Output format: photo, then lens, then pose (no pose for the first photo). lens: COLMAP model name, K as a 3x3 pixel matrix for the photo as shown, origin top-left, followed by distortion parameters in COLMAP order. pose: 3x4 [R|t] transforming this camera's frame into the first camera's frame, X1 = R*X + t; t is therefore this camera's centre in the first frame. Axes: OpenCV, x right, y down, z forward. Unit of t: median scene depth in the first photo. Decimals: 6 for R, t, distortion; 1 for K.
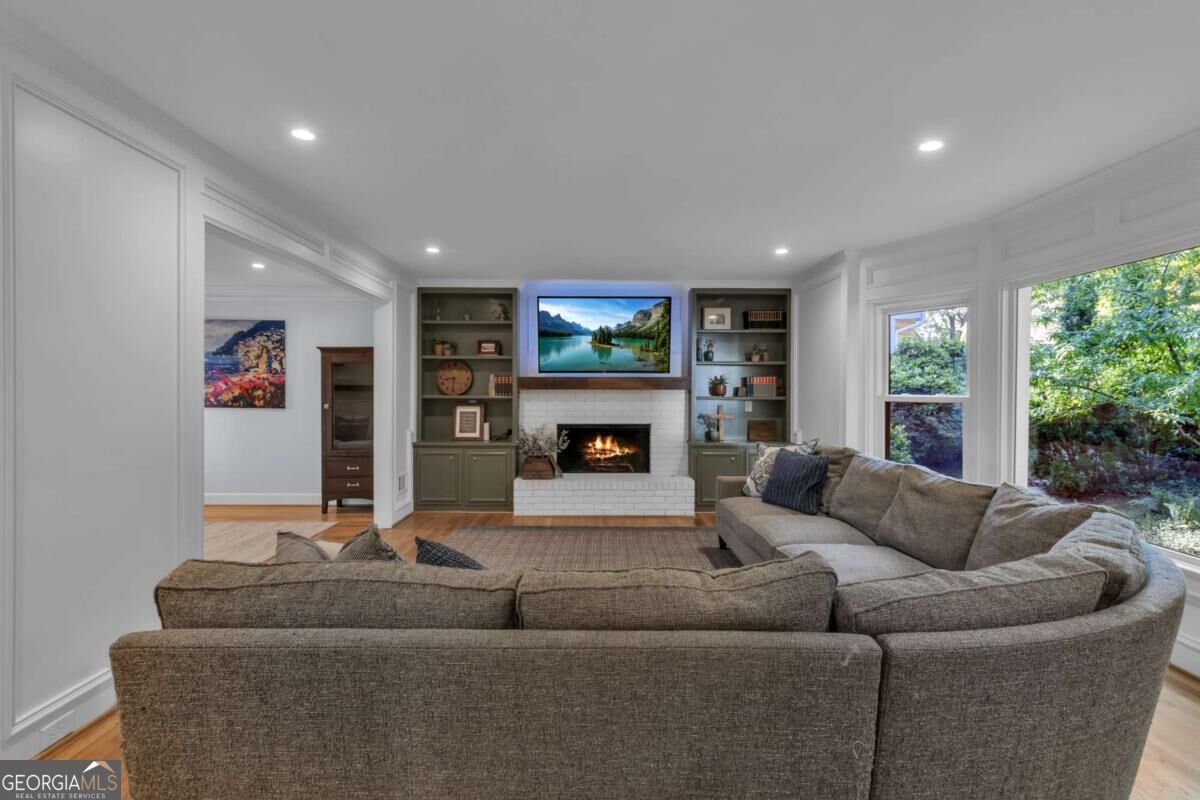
lens RADIAL K [[587.0, 0, 561.2], [0, 587.0, 387.4], [0, 0, 1]] dist [0.000674, 0.000094]
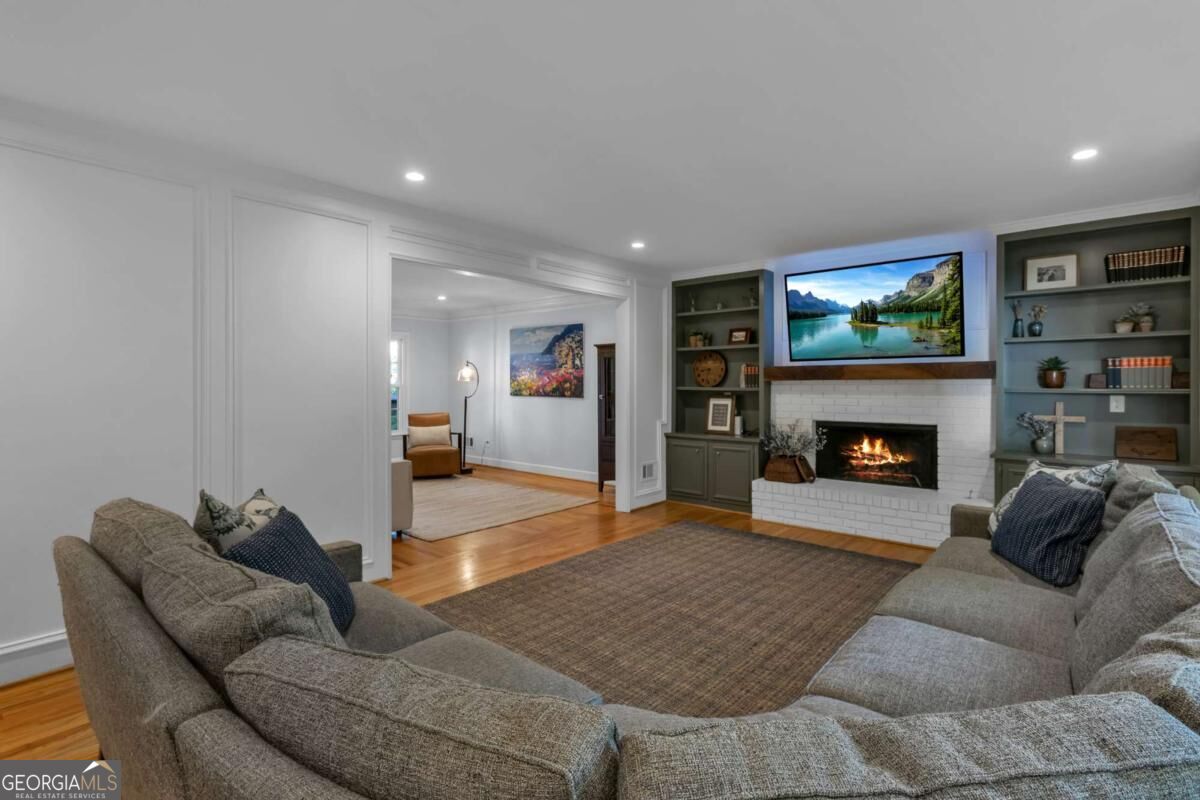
lens RADIAL K [[568.6, 0, 602.5], [0, 568.6, 393.8], [0, 0, 1]] dist [0.003829, 0.000593]
pose [[0.744620, 0.007449, -0.667447, 0.321676], [0.008951, 0.999736, 0.021143, 0.003191], [0.667429, -0.021718, 0.744357, 0.179066]]
